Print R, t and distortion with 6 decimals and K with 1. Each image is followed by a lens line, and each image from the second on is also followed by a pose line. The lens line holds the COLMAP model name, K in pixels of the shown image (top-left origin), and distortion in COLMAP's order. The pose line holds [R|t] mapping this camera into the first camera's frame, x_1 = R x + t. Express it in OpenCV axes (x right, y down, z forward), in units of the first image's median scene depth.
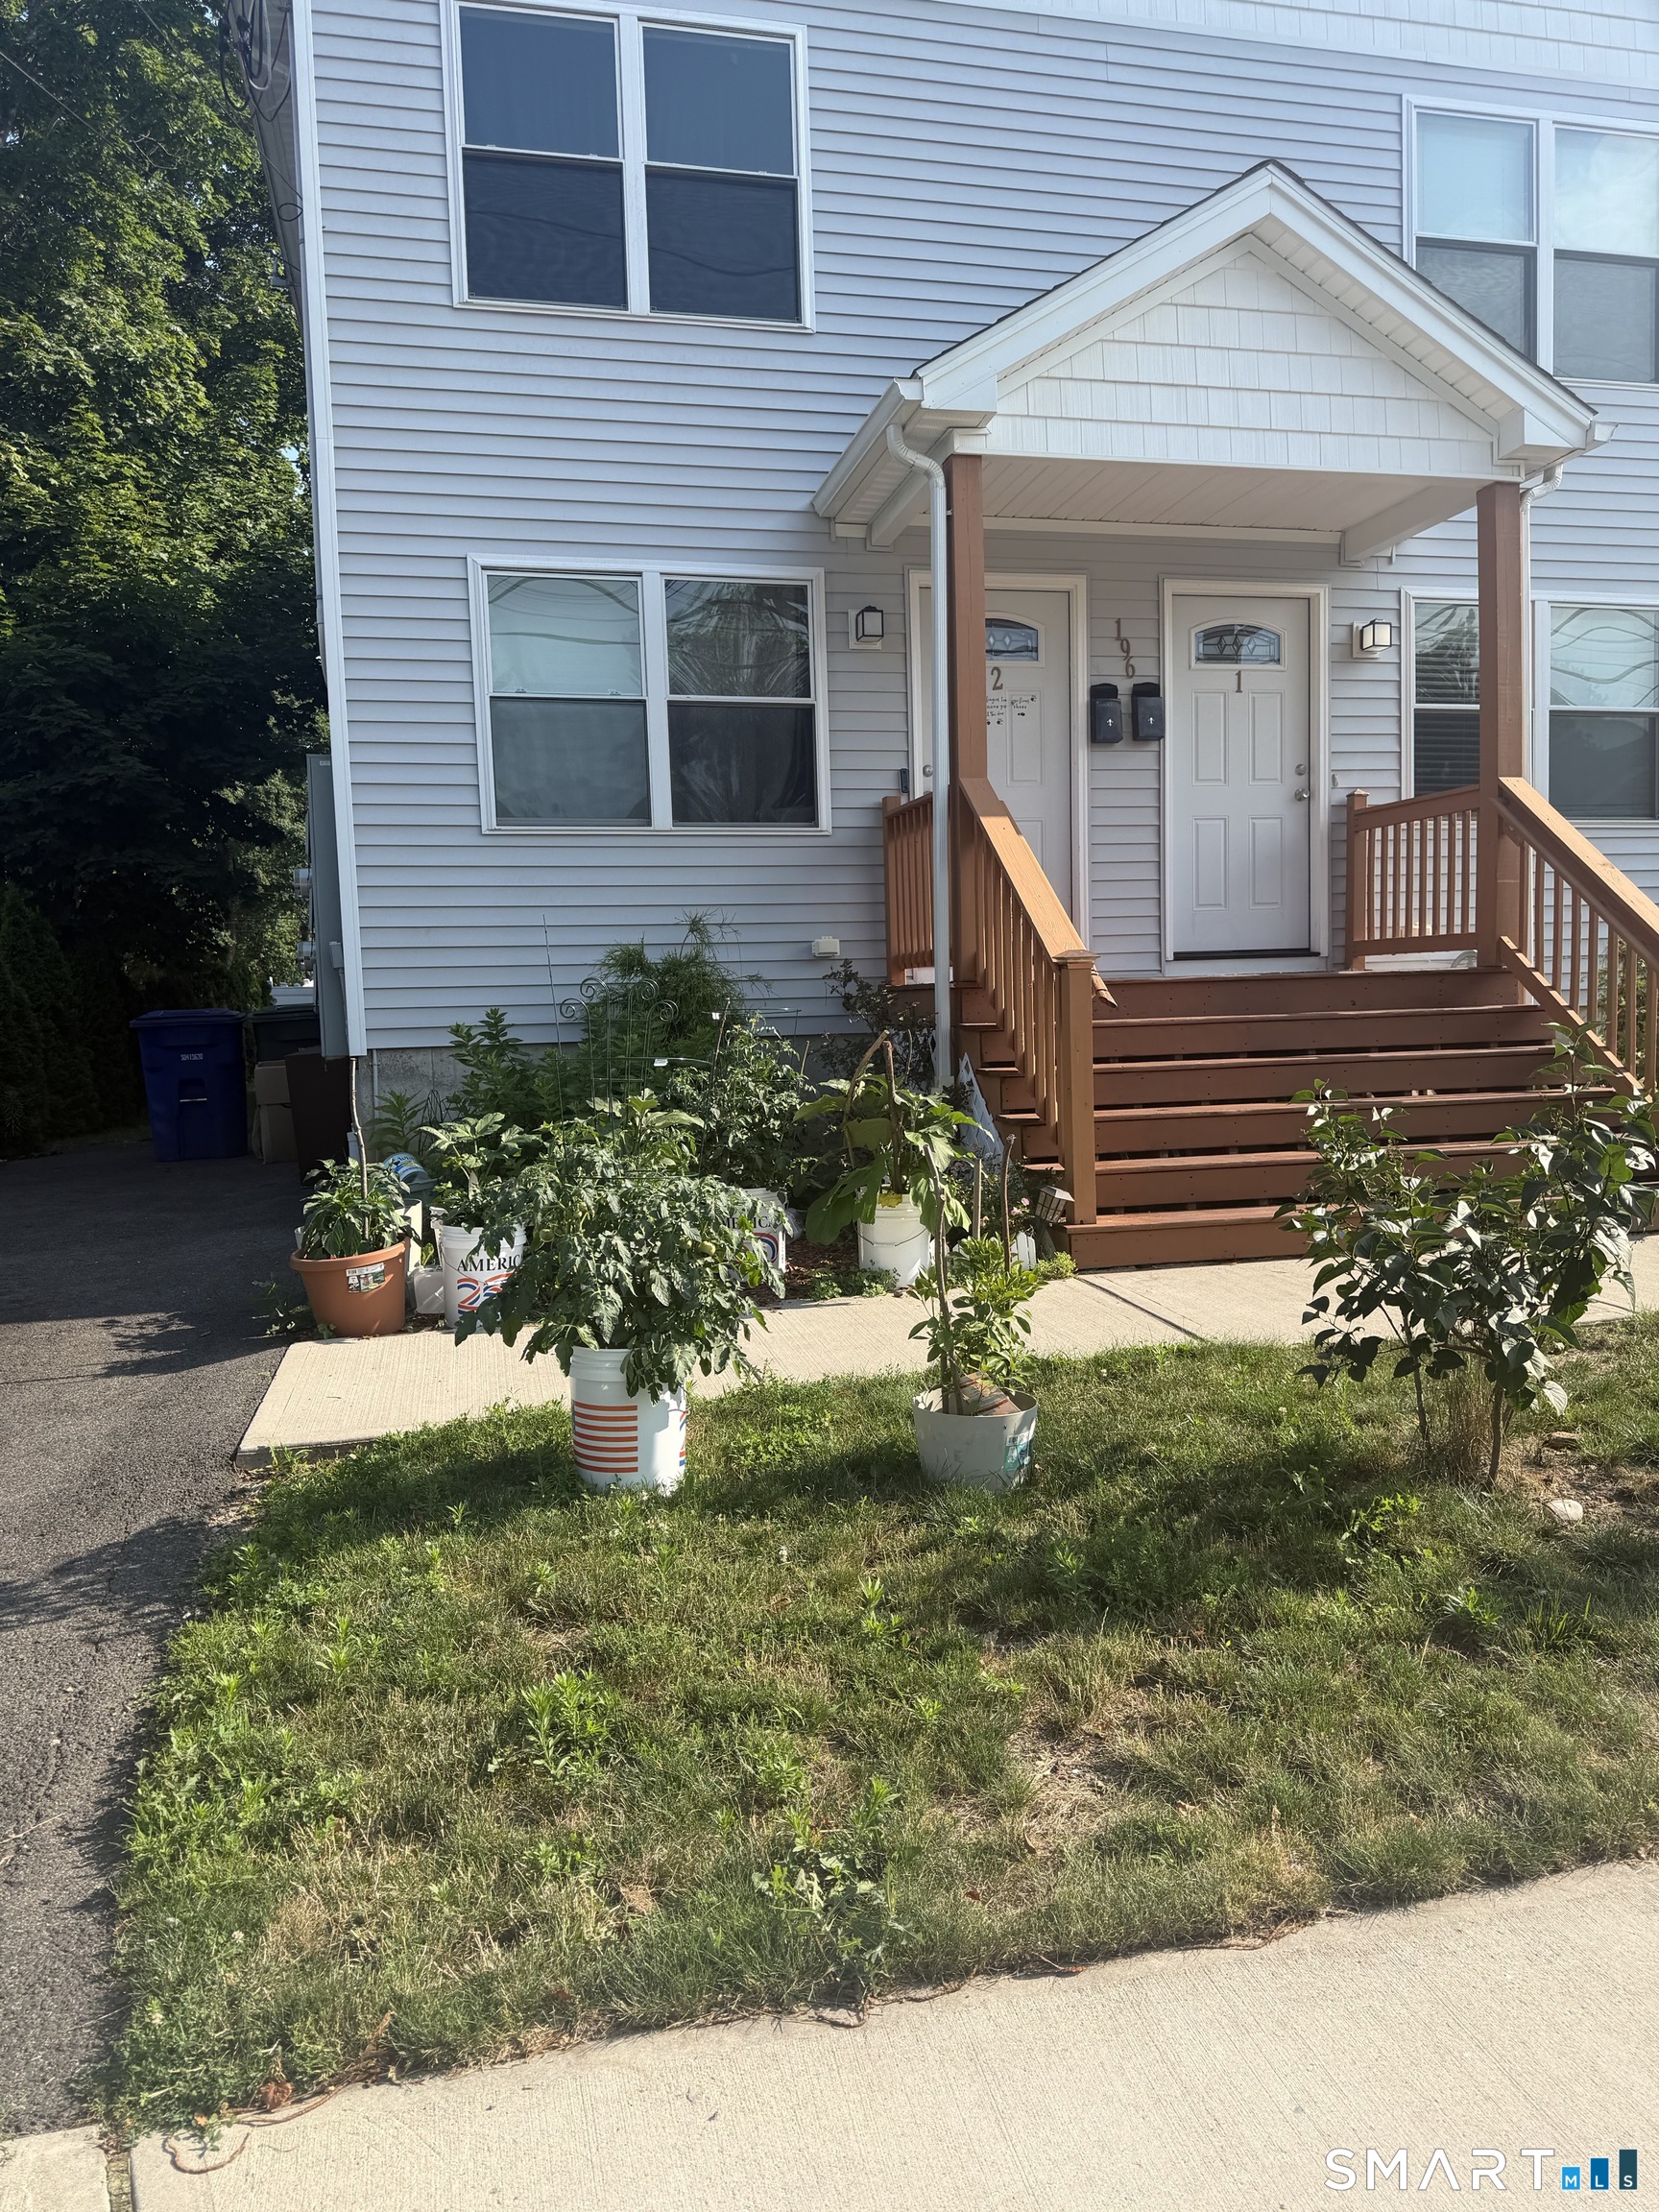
lens RADIAL K [[1549.5, 0, 829.5], [0, 1549.5, 1106.0], [0, 0, 1]] dist [0.002988, -0.034946]
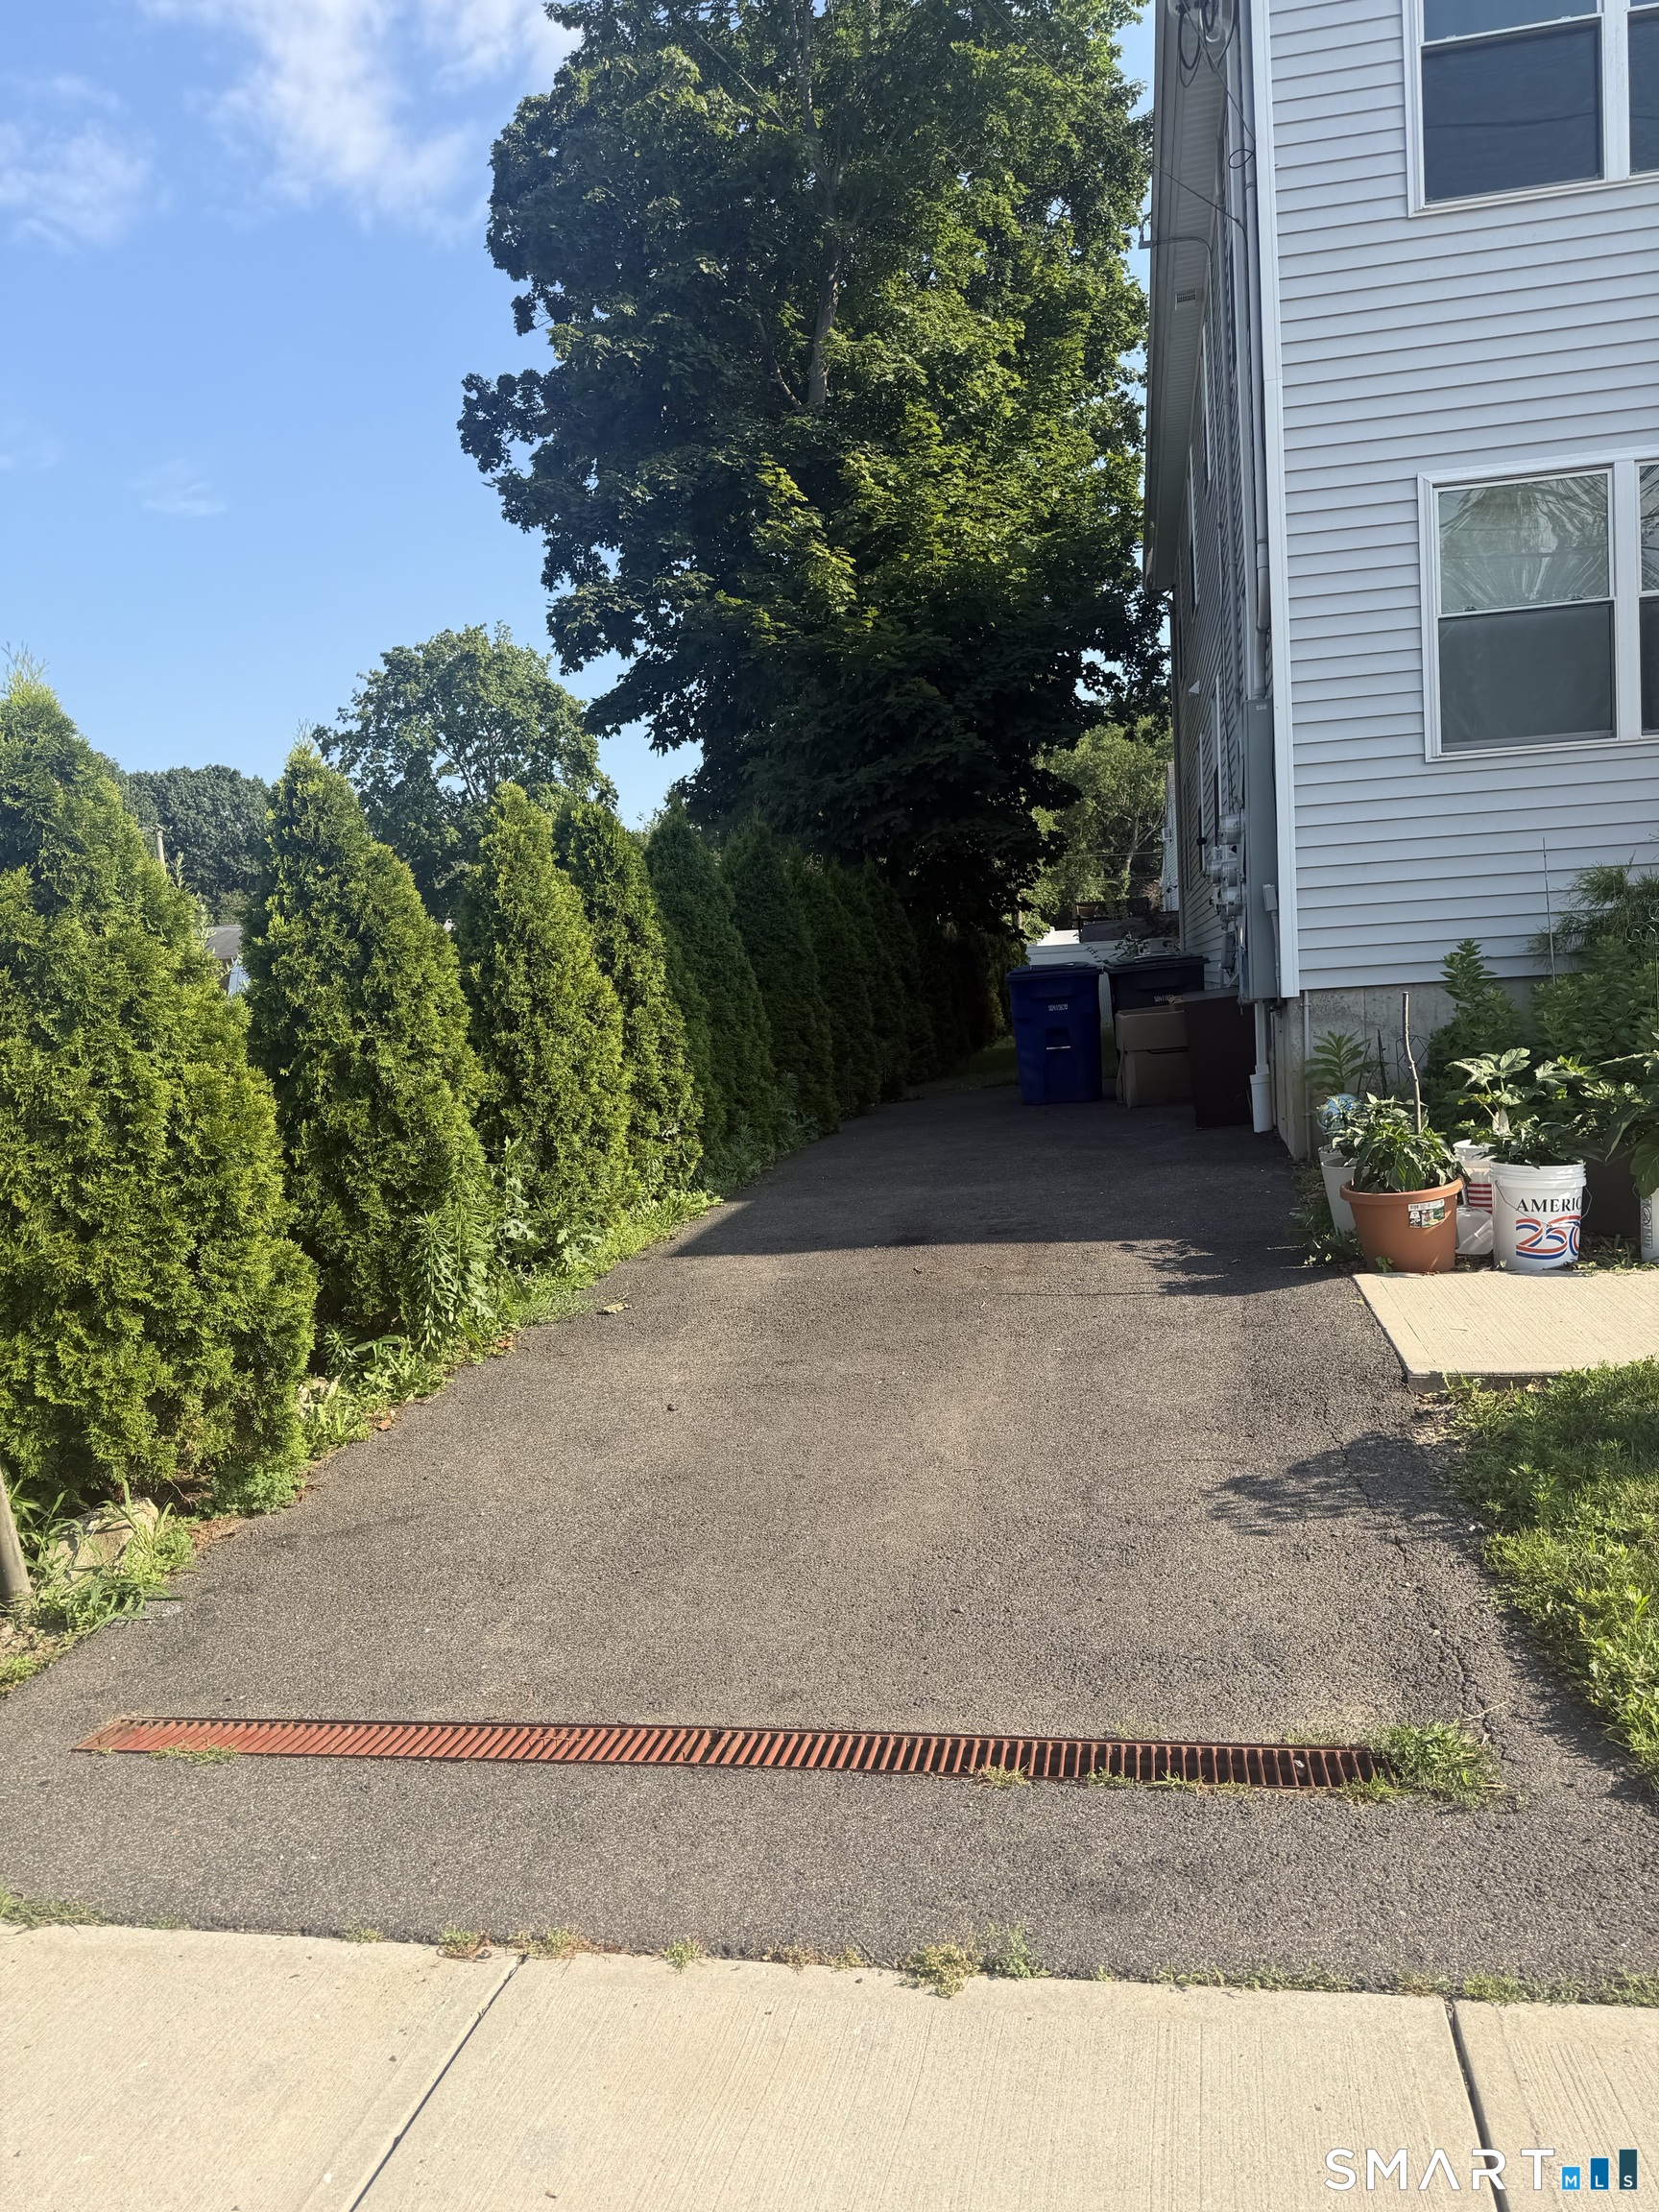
lens RADIAL K [[1546.2, 0, 829.5], [0, 1546.2, 1106.0], [0, 0, 1]] dist [0.008819, -0.033671]
pose [[0.896352, 0.008235, -0.443267, -0.136819], [0.006403, 0.999483, 0.031517, 0.005456], [0.443297, -0.031088, 0.895836, -0.040661]]
